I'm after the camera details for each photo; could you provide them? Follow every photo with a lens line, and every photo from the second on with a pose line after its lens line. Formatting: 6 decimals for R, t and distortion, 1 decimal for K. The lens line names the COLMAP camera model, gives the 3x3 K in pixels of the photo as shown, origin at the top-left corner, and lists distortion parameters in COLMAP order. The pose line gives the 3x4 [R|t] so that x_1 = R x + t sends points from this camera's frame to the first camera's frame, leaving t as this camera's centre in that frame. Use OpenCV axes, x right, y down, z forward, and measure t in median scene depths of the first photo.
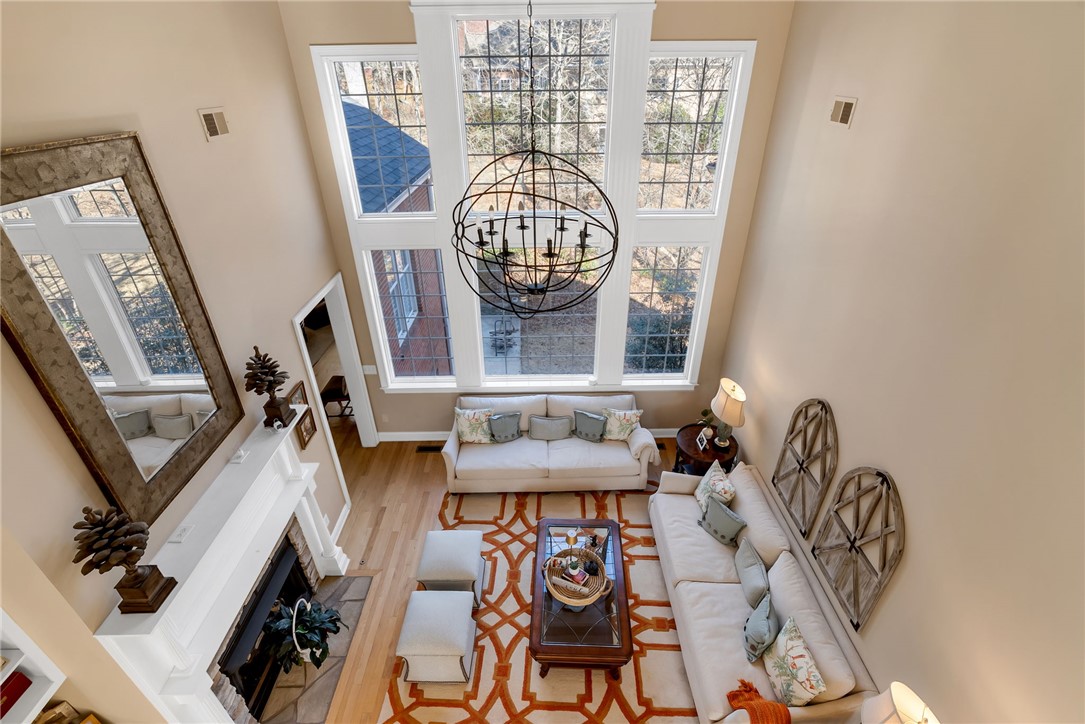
lens RADIAL K [[491.8, 0, 542.1], [0, 491.8, 358.8], [0, 0, 1]] dist [-0.000964, -0.000092]
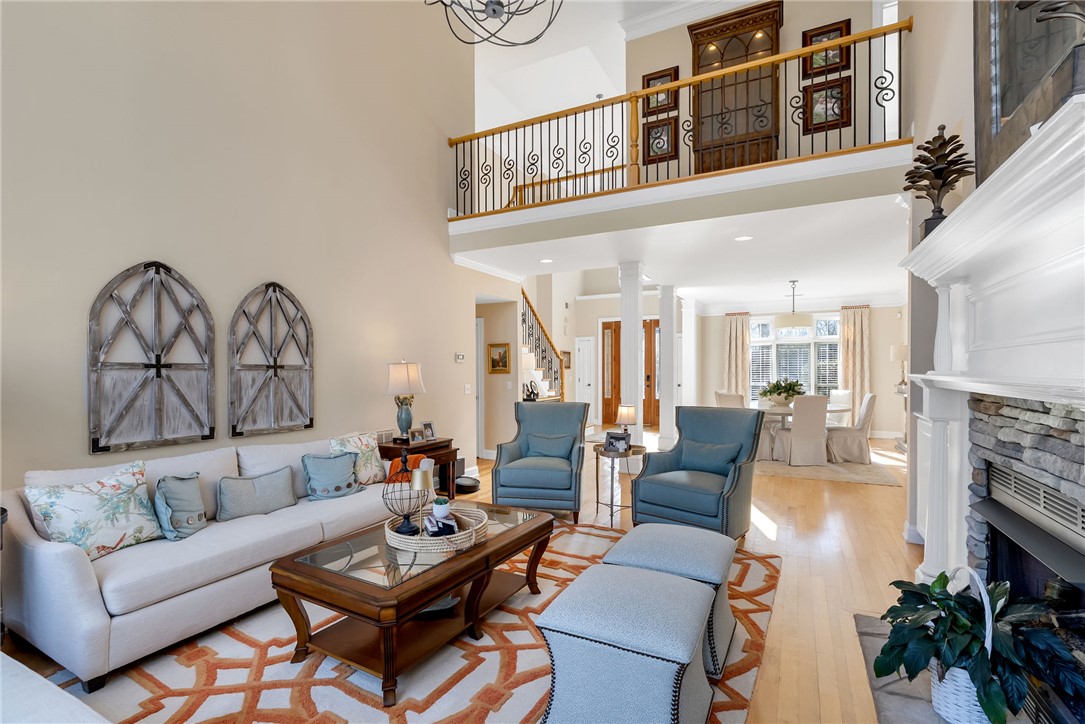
lens RADIAL K [[491.8, 0, 541.0], [0, 491.8, 368.4], [0, 0, 1]] dist [-0.000964, -0.000092]
pose [[-0.885469, 0.008836, 0.464614, -0.366032], [0.246004, 0.857143, 0.452536, 0.026893], [-0.394242, 0.515004, -0.761147, 1.449452]]
